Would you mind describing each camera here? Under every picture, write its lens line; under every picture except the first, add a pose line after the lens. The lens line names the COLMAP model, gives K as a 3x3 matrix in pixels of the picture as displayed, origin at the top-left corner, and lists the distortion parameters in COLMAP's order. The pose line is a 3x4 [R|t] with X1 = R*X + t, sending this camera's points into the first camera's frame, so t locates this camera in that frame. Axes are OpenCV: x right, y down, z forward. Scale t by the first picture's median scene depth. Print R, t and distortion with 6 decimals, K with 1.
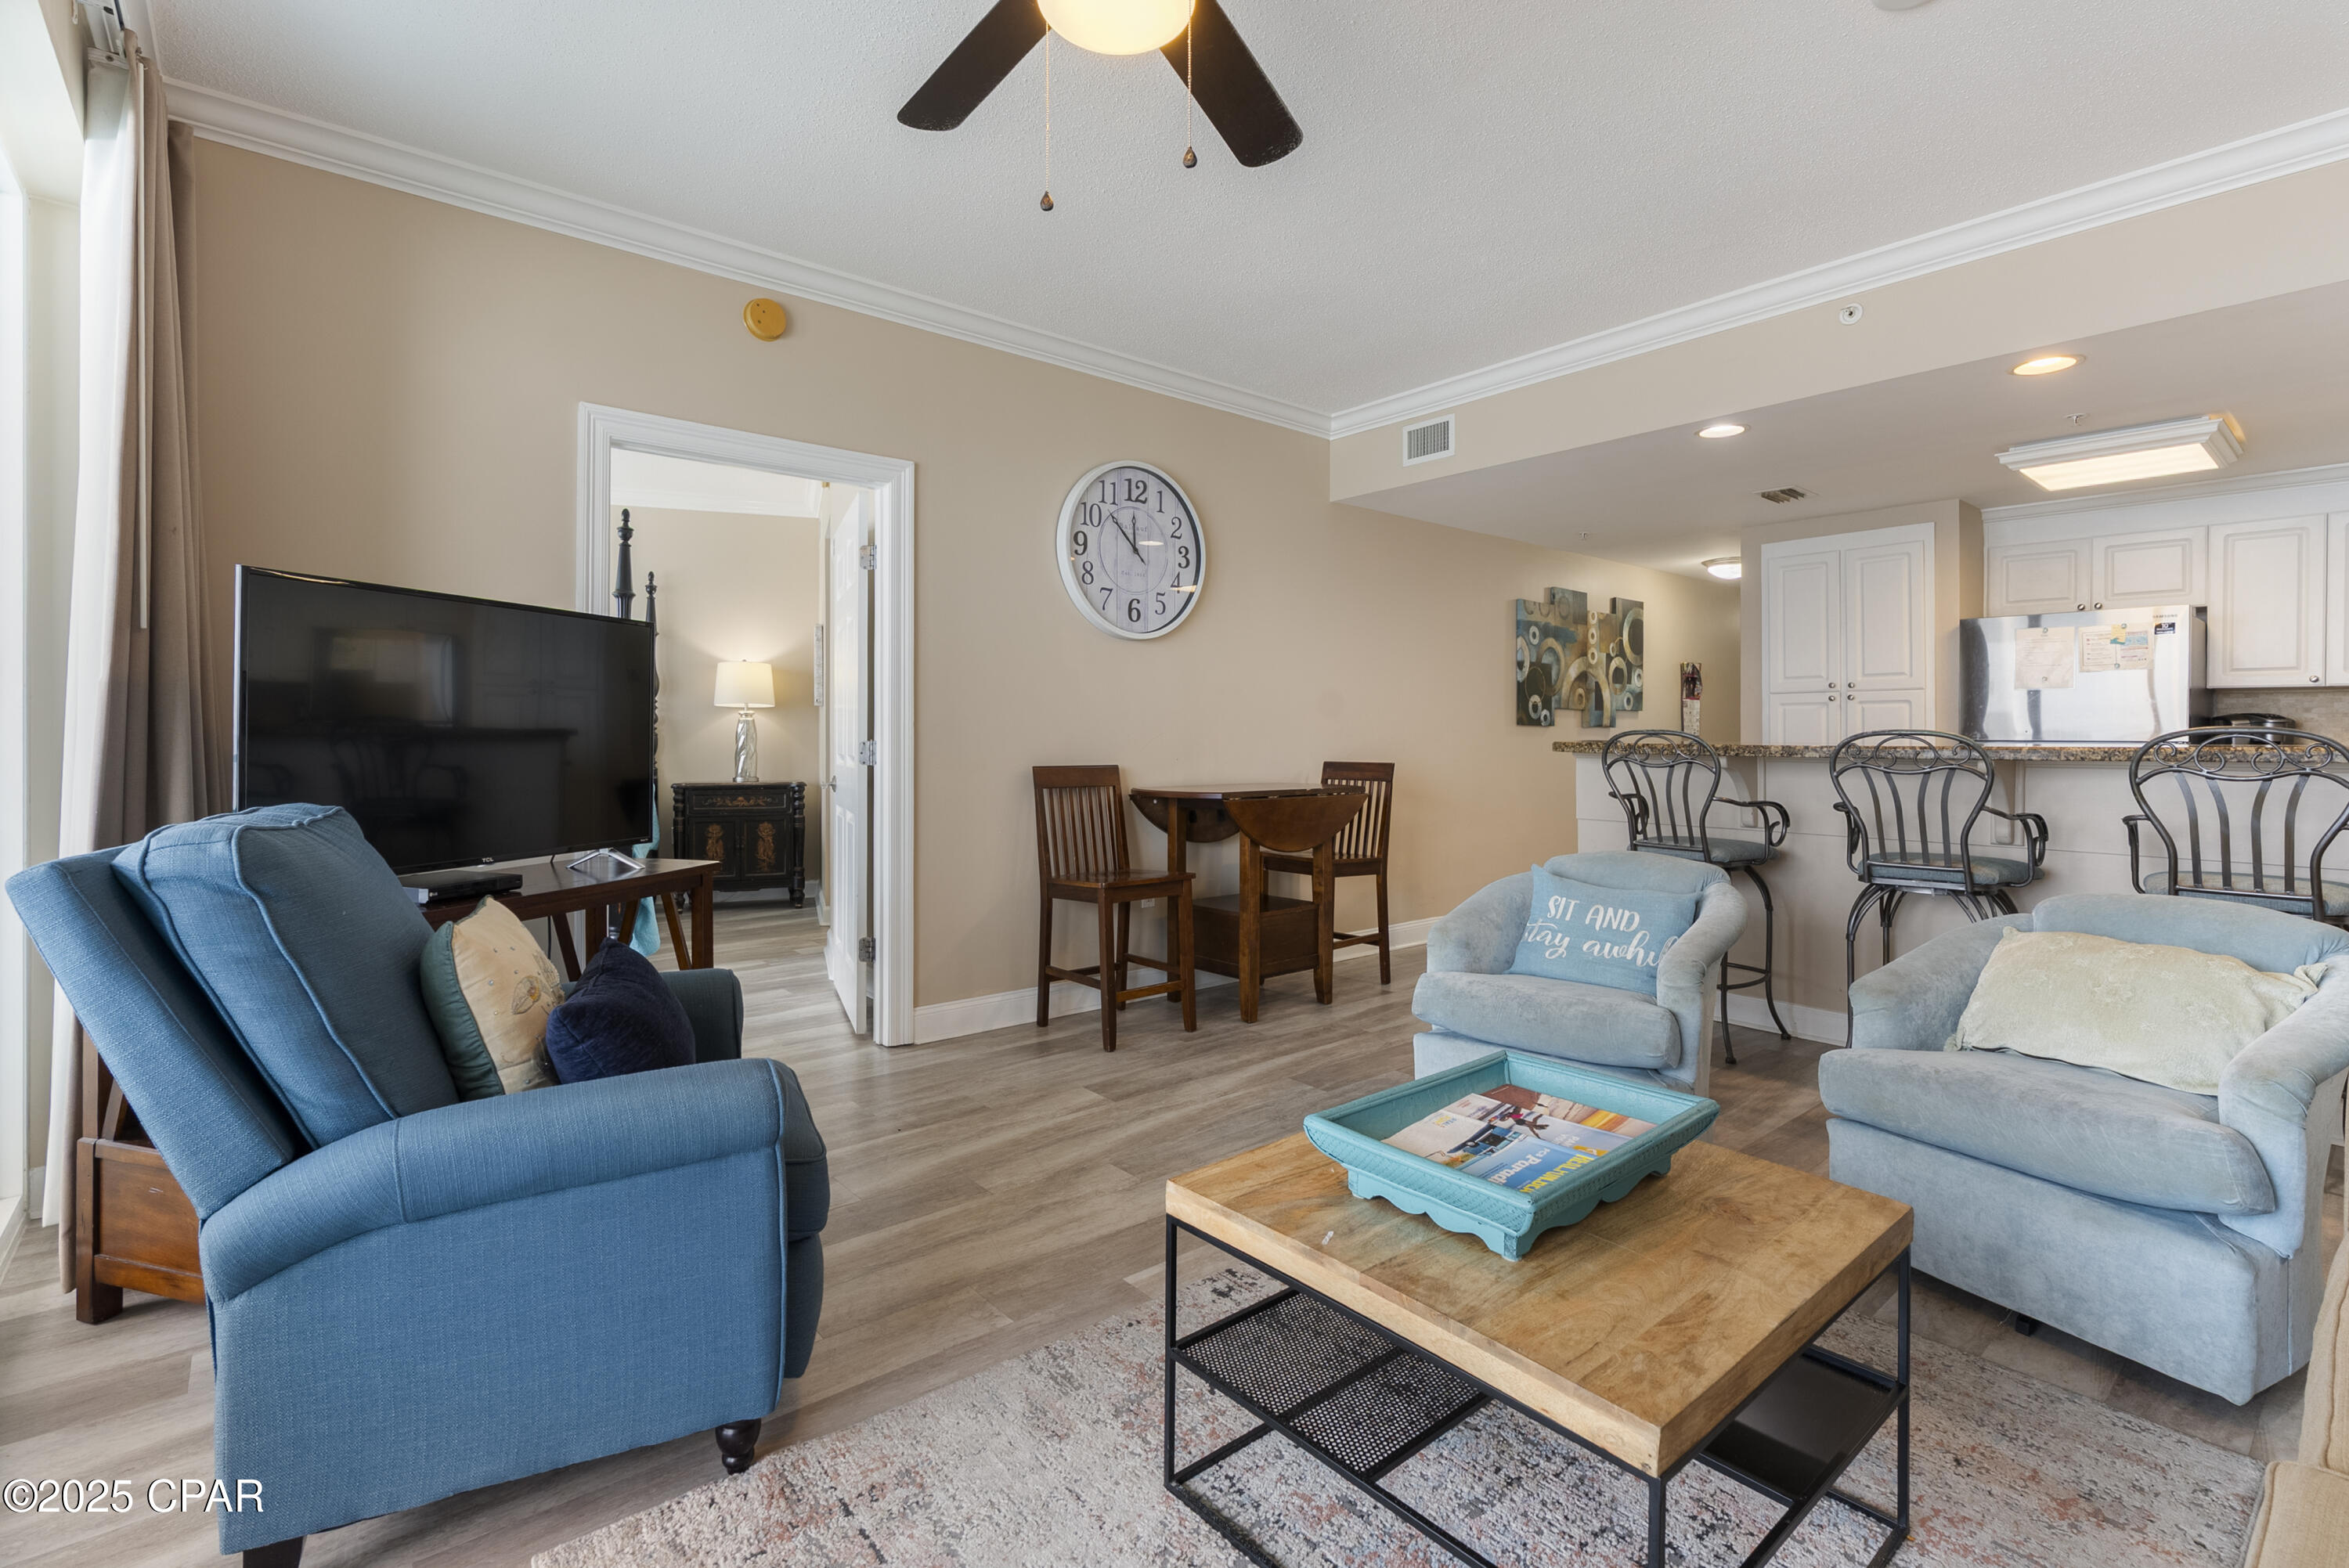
lens RADIAL K [[1071.8, 0, 1186.8], [0, 1071.8, 736.3], [0, 0, 1]] dist [-0.012376, 0.004818]
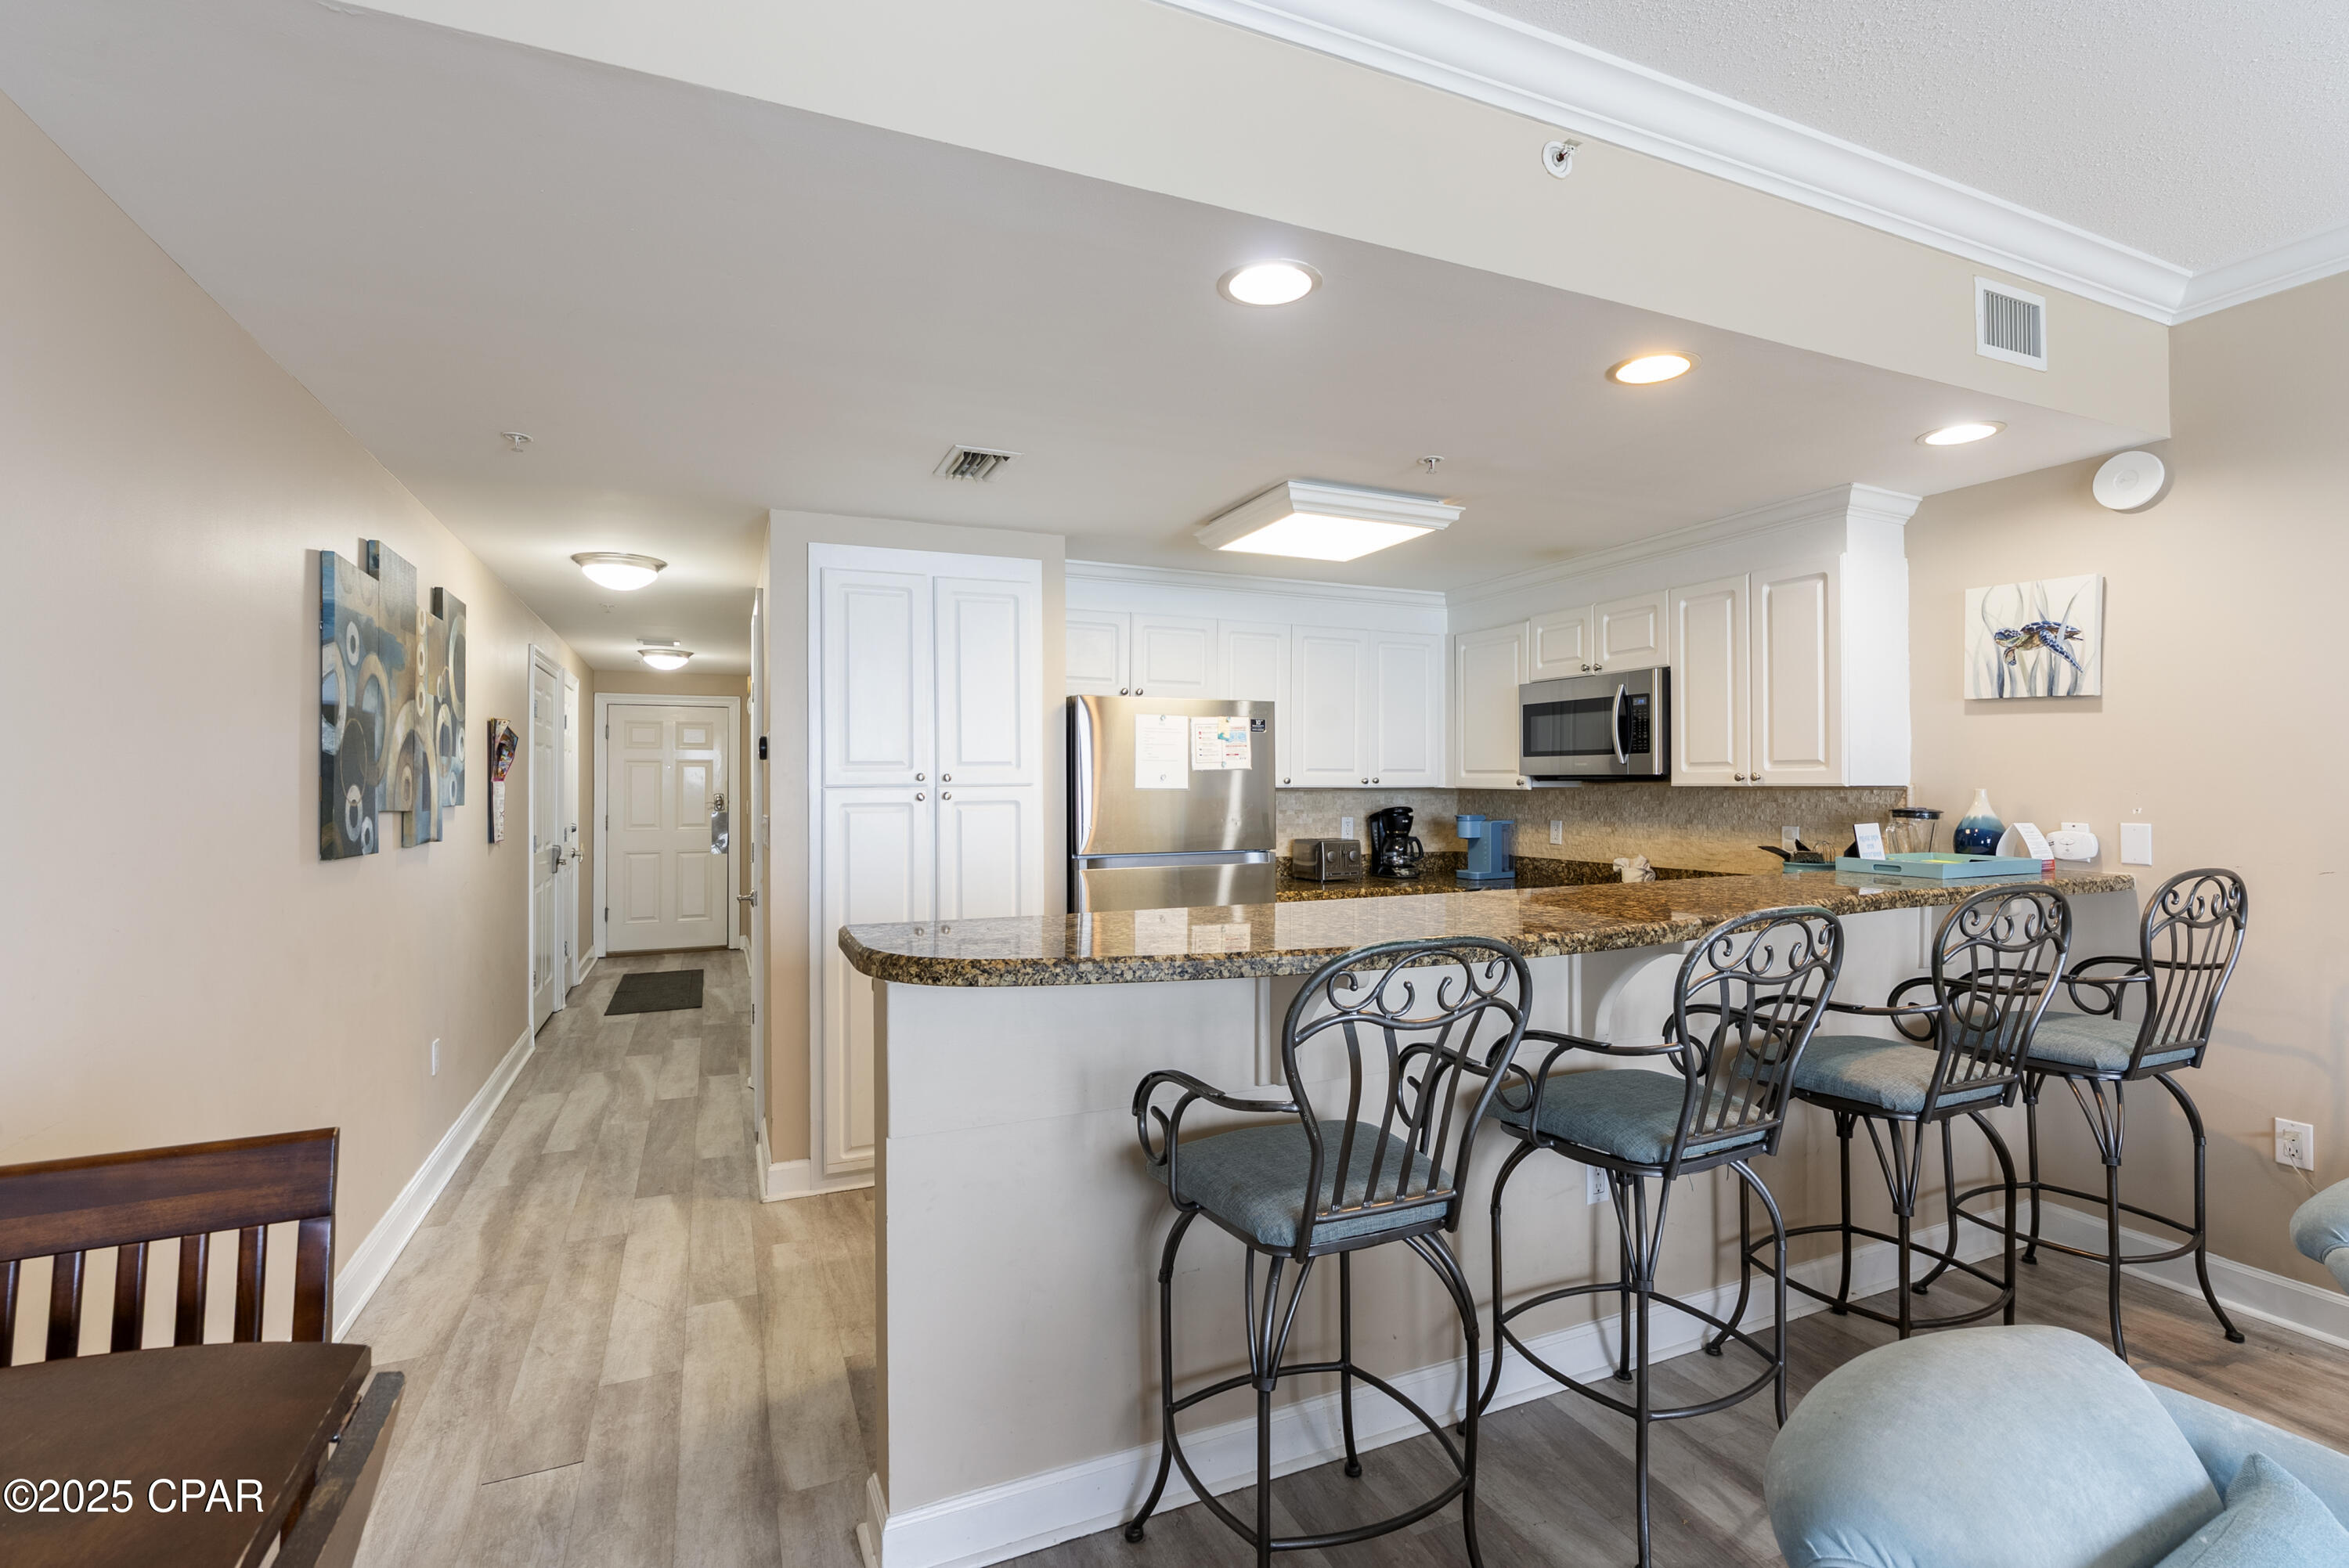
lens RADIAL K [[1071.8, 0, 1171.0], [0, 1071.8, 788.2], [0, 0, 1]] dist [-0.012376, 0.004818]
pose [[0.292785, -0.006670, 0.956155, 0.021263], [0.007881, 0.999959, 0.004562, -0.042186], [-0.956146, 0.006200, 0.292825, 0.652815]]
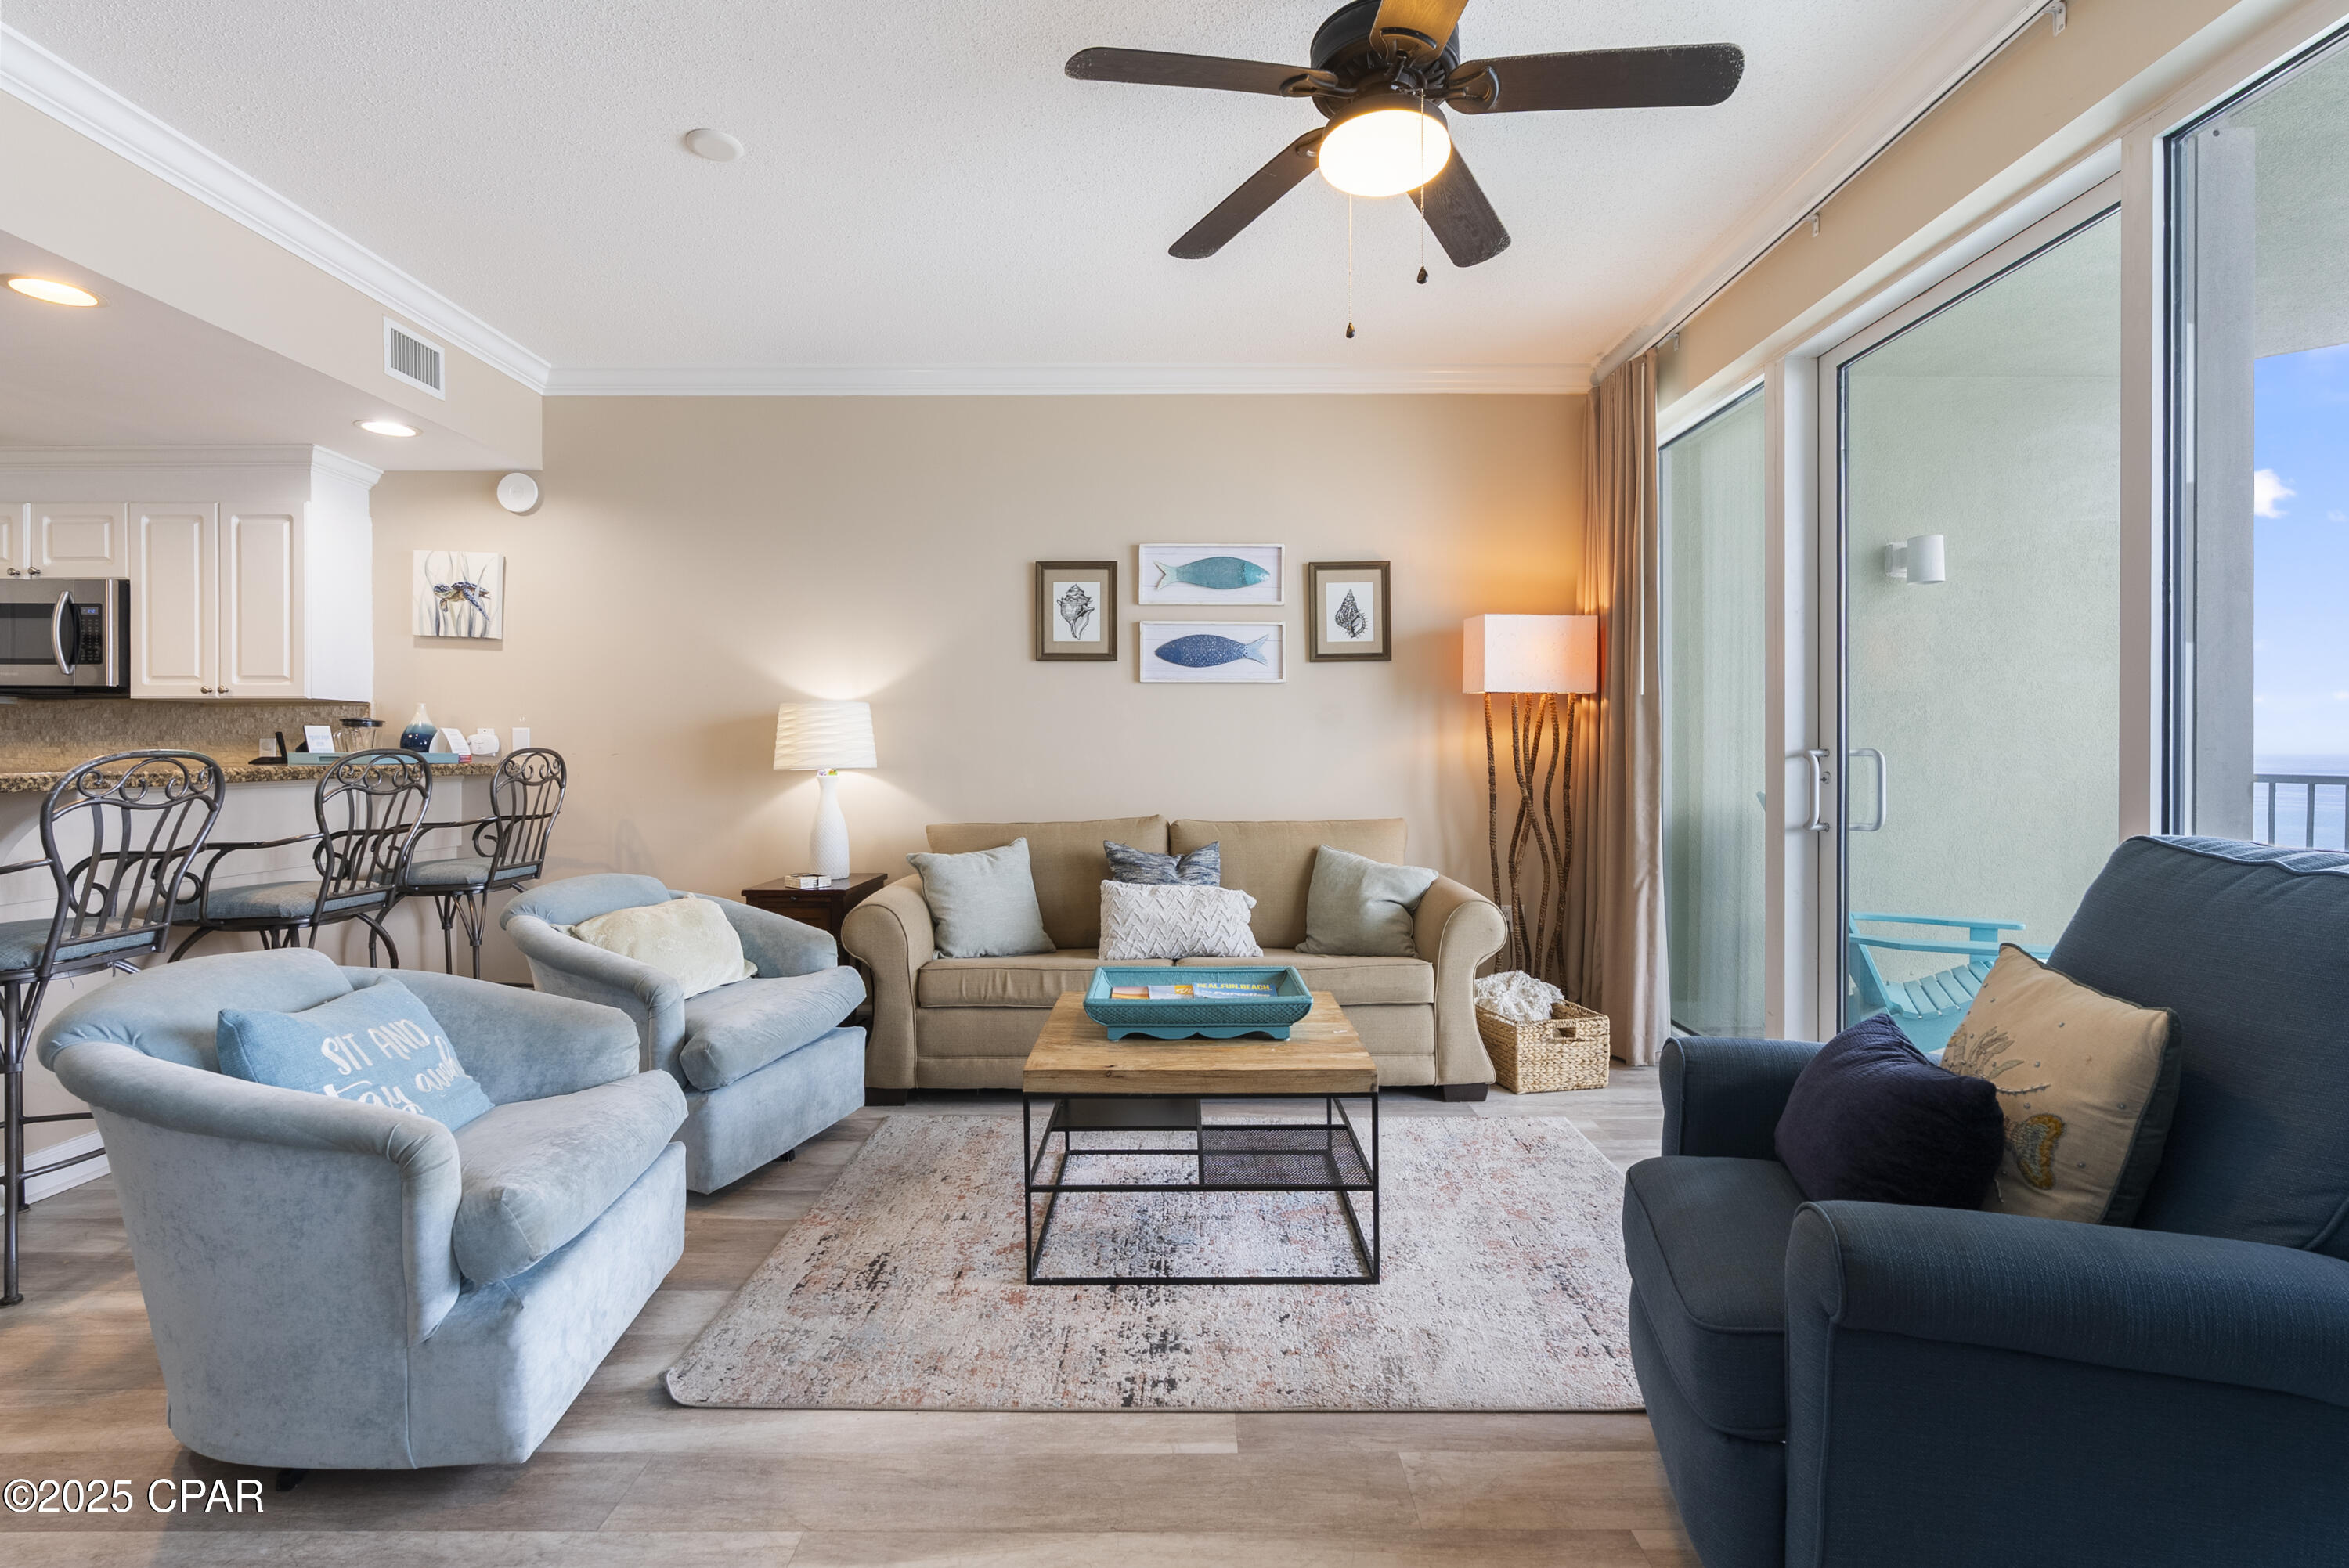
lens RADIAL K [[1071.8, 0, 1189.2], [0, 1071.8, 759.1], [0, 0, 1]] dist [-0.012376, 0.004818]
pose [[-0.762995, -0.005631, 0.646379, -0.207838], [0.000981, 0.999951, 0.009870, -0.002580], [-0.646403, 0.008165, -0.762952, 0.627819]]
